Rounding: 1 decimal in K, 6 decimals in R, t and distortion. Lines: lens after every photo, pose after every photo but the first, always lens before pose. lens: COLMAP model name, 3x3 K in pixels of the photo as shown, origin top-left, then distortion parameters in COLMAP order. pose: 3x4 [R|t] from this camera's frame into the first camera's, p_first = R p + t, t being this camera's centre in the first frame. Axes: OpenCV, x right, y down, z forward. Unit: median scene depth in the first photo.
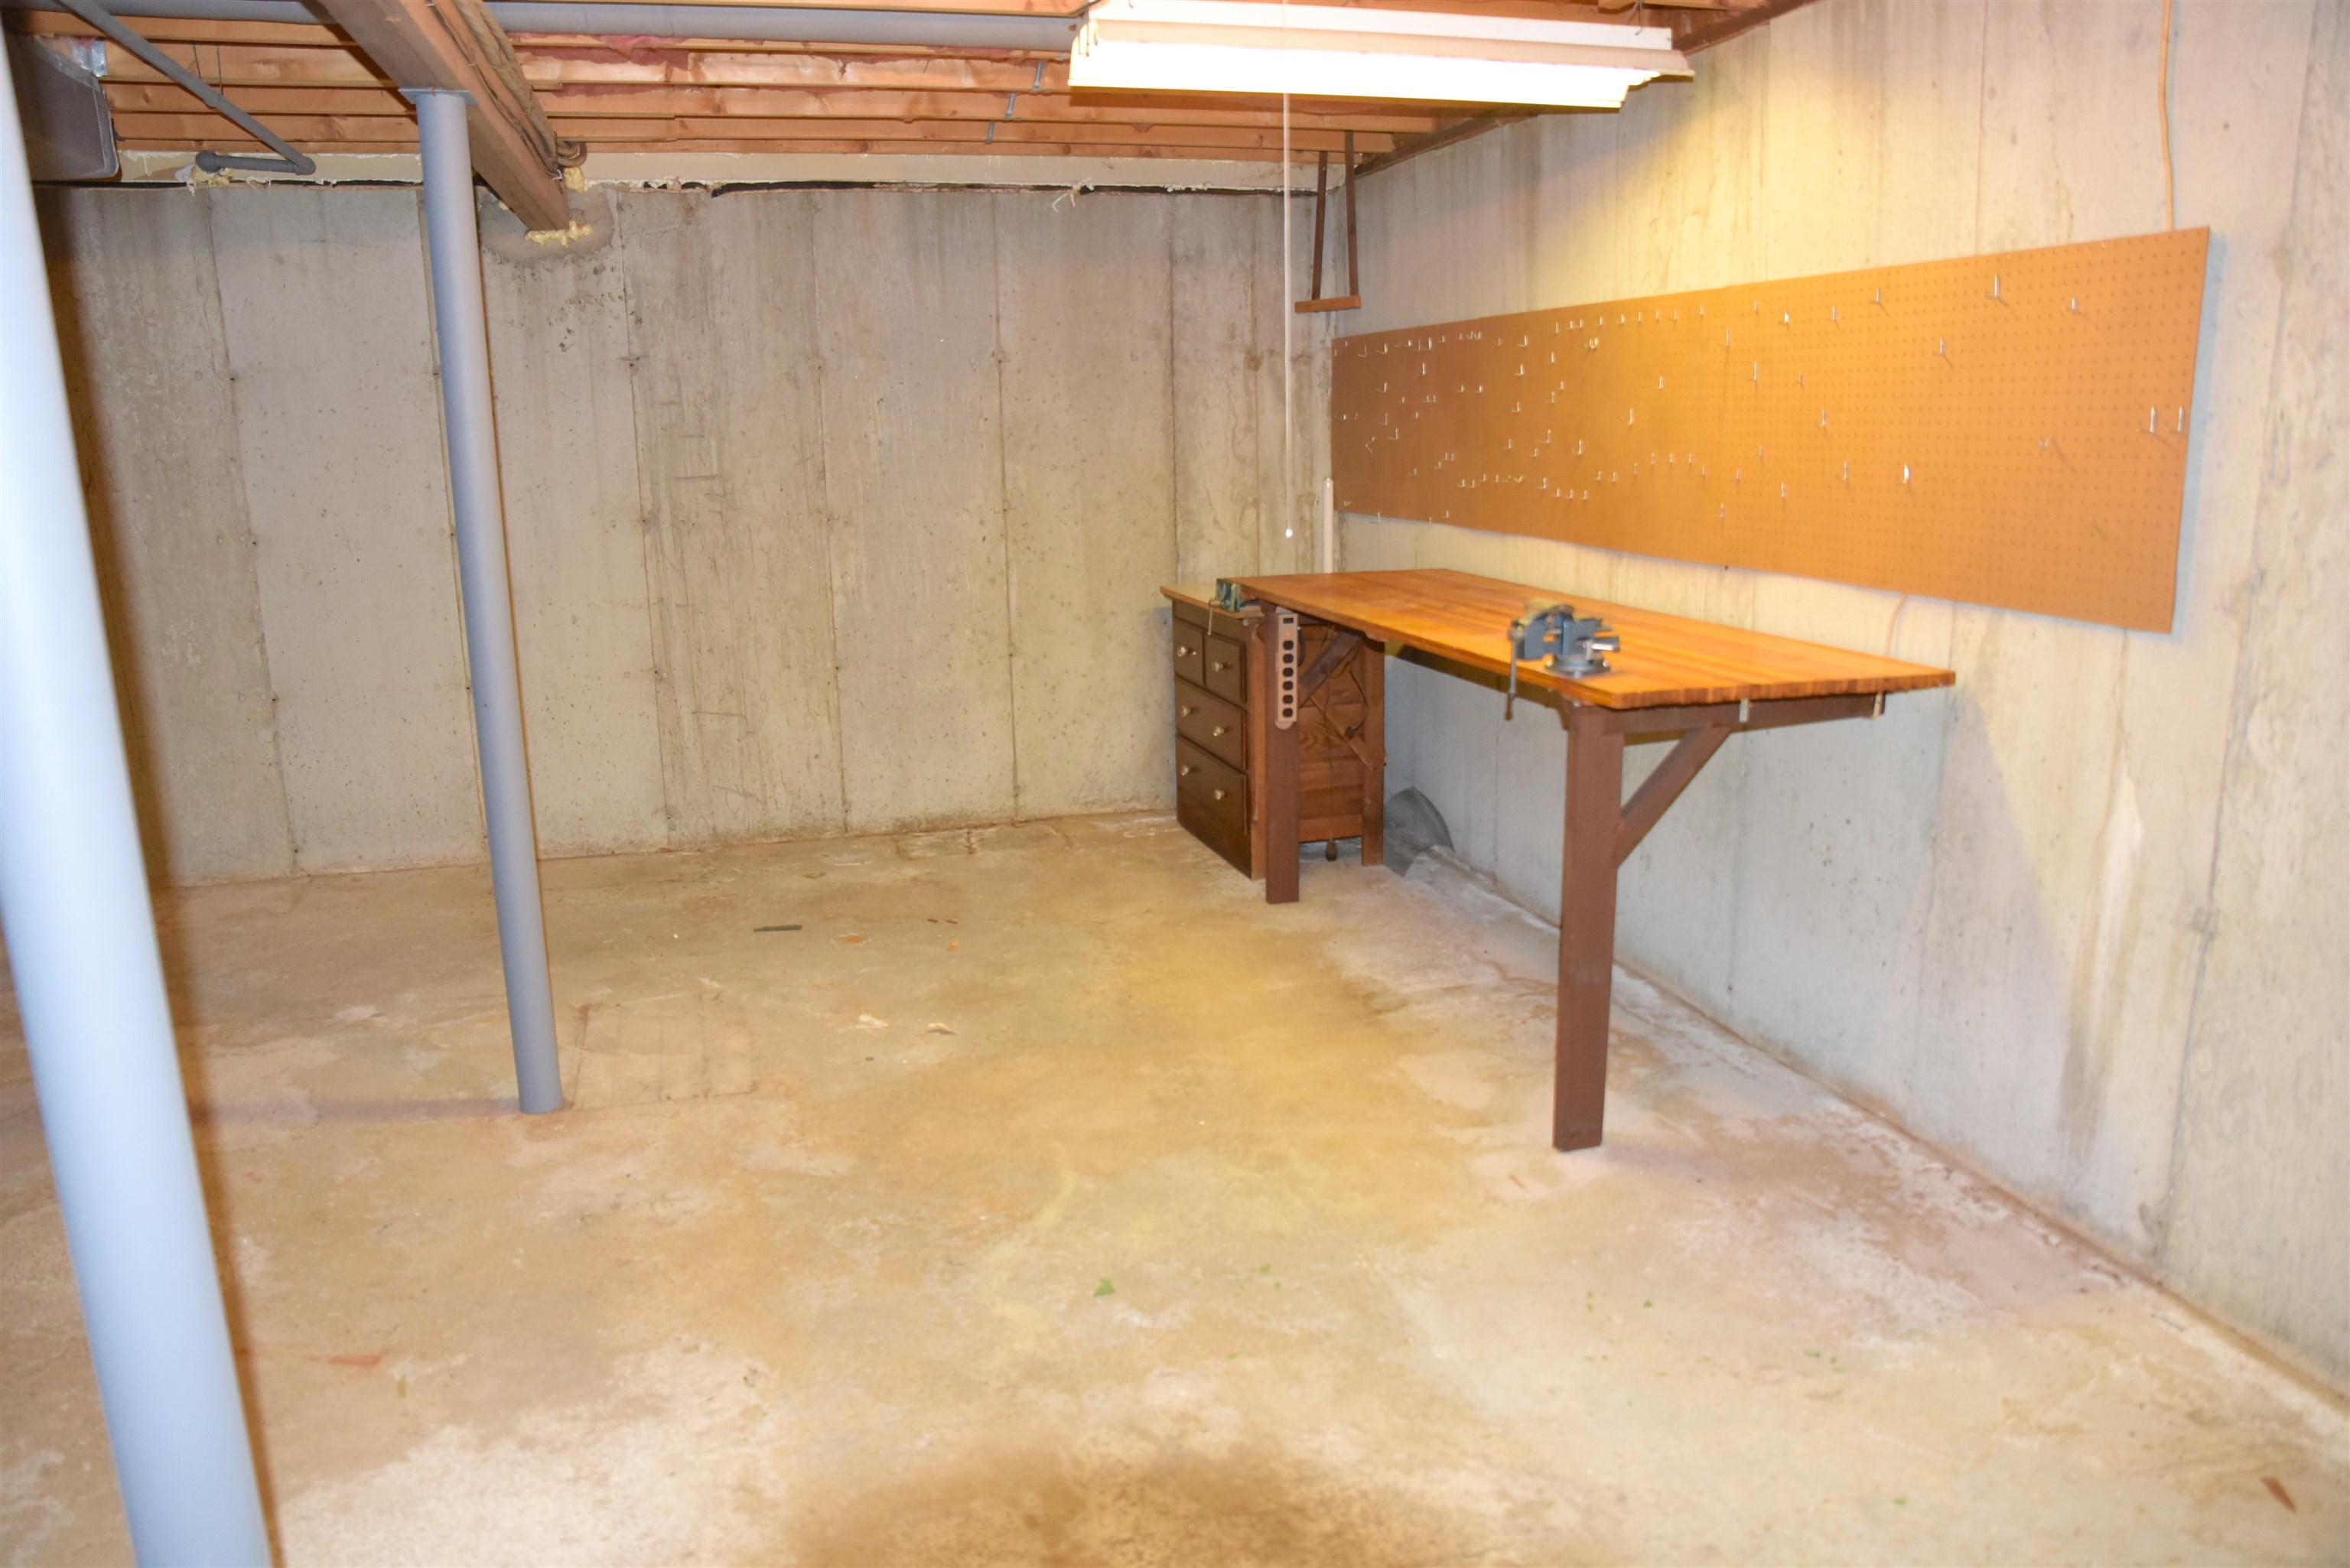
lens RADIAL K [[1601.8, 0, 1168.7], [0, 1601.8, 793.4], [0, 0, 1]] dist [-0.137203, 0.099294]
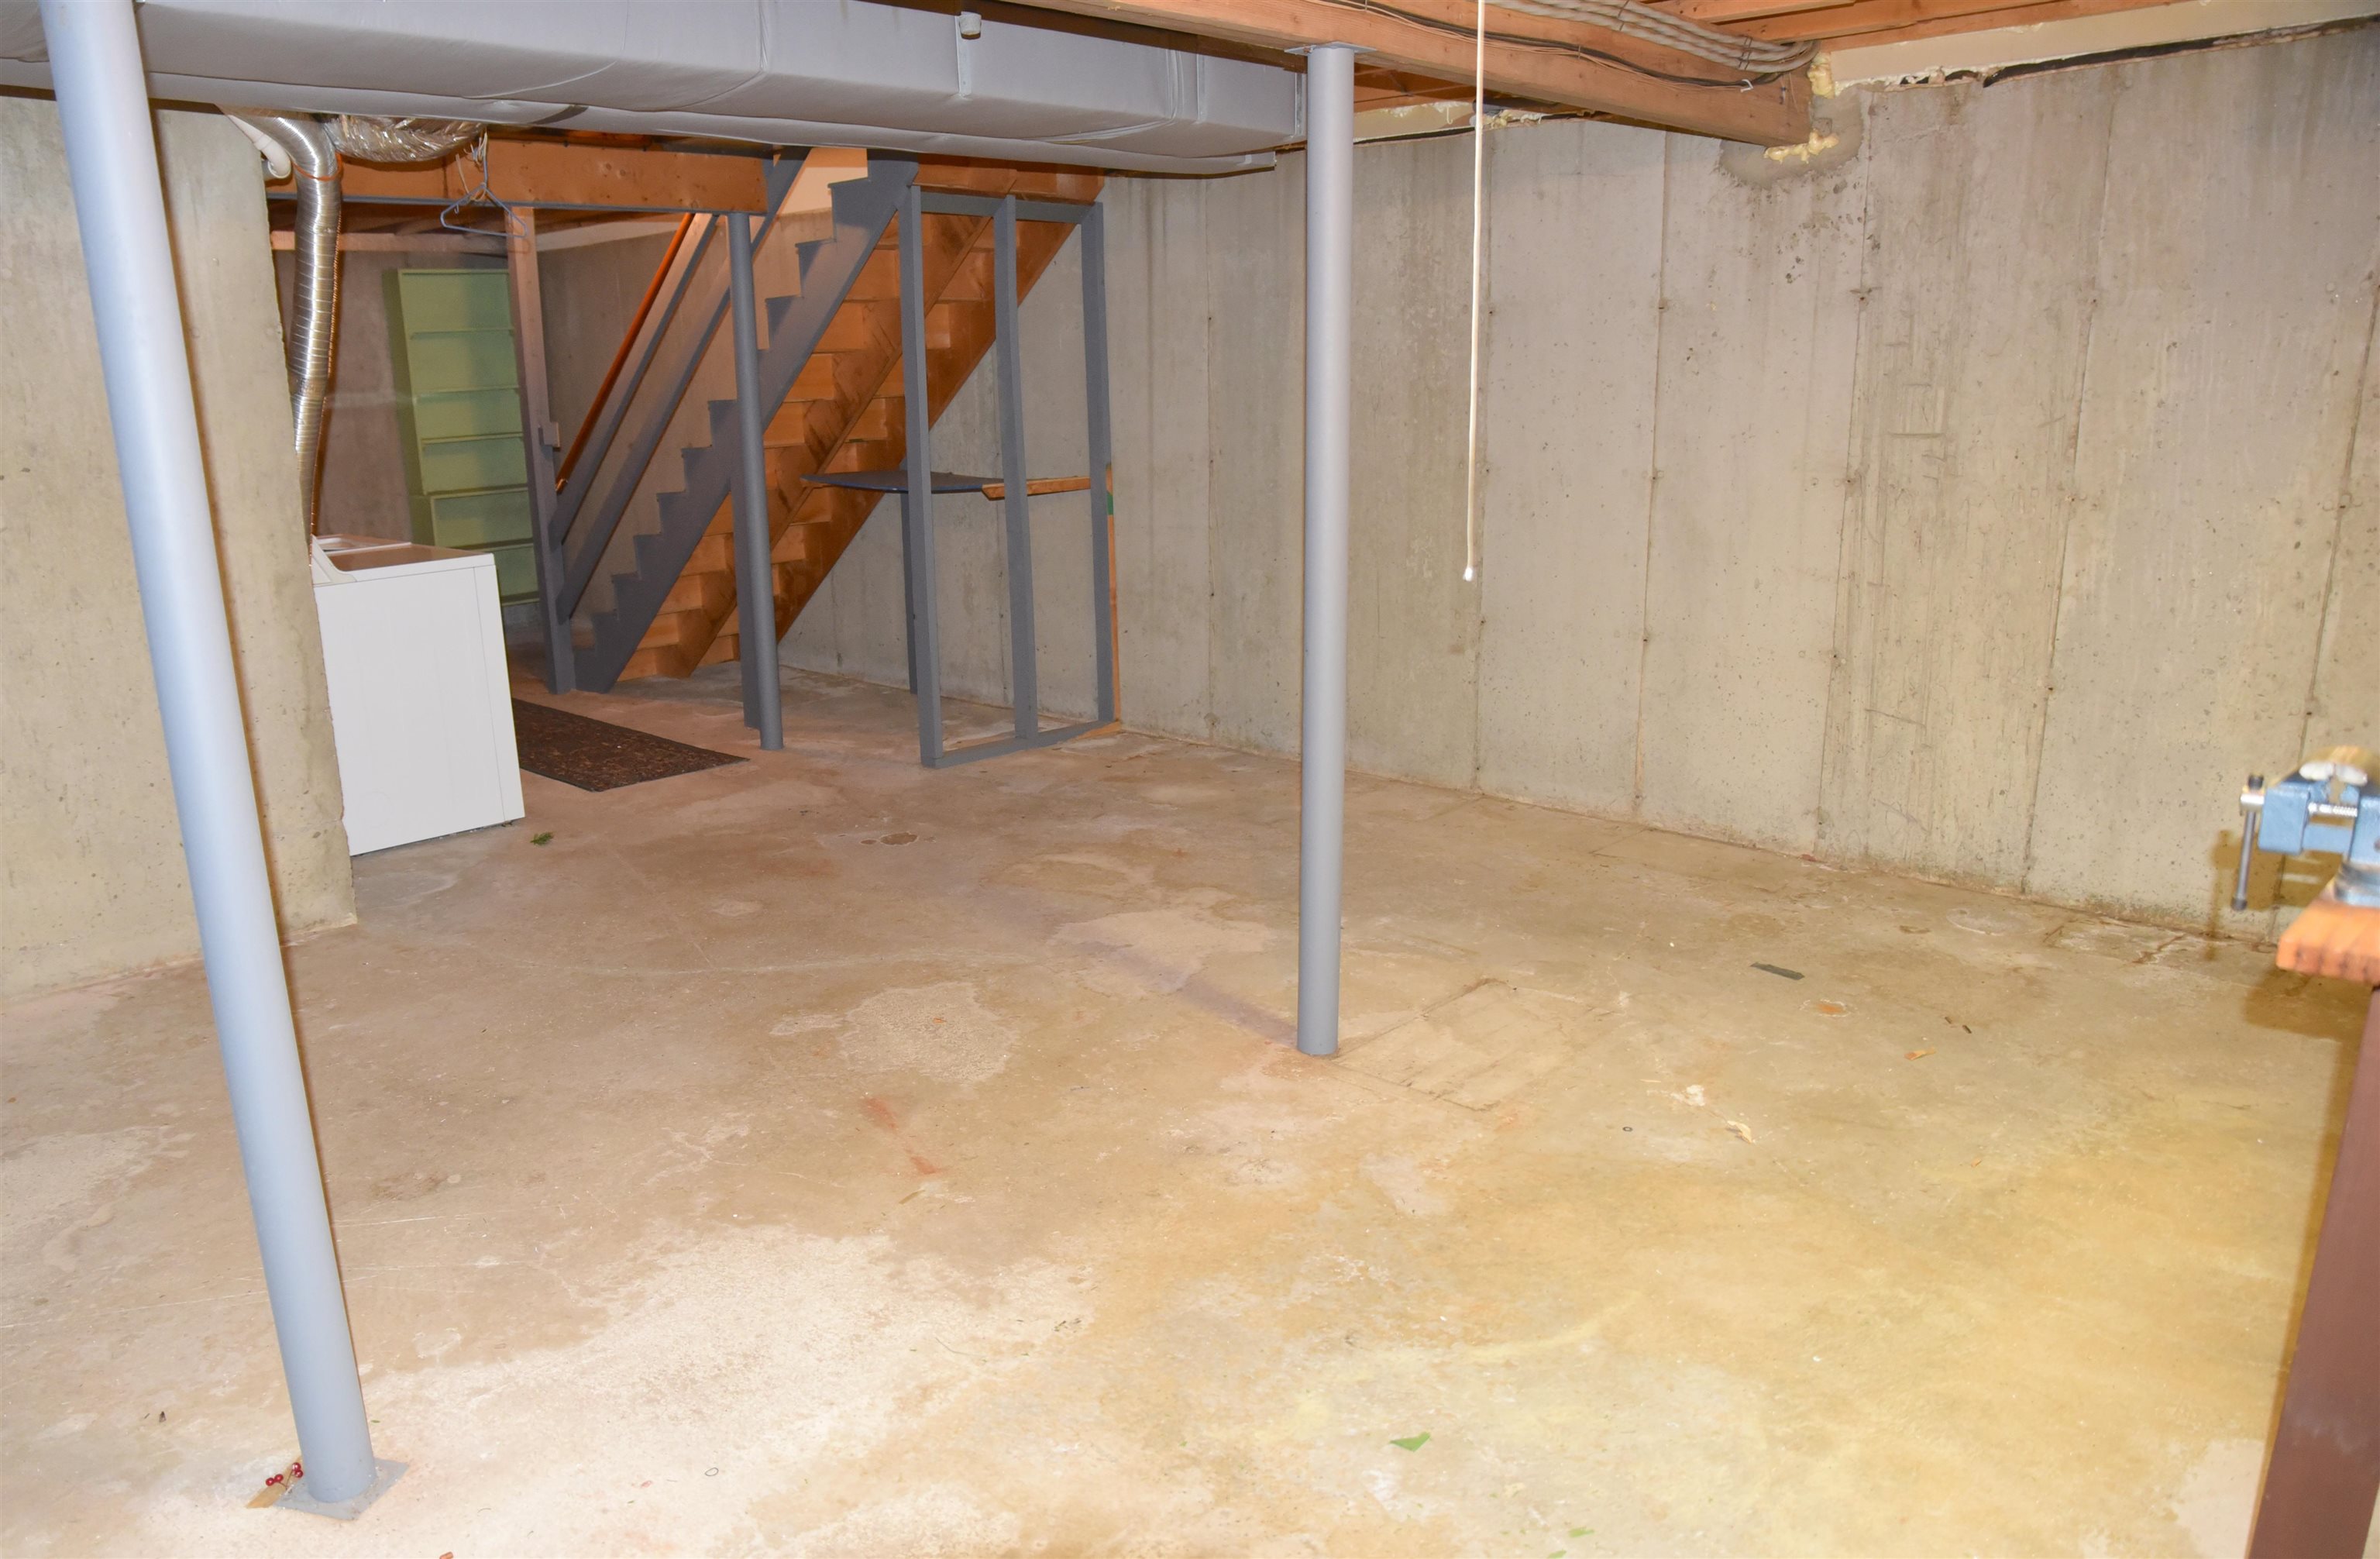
lens RADIAL K [[1747.9, 0, 1186.0], [0, 1747.9, 847.6], [0, 0, 1]] dist [-0.129863, 0.115688]
pose [[0.508508, 0.237809, -0.827567, 0.307977], [-0.186814, 0.968682, 0.163570, -0.064059], [0.840548, 0.071425, 0.537009, 0.203579]]
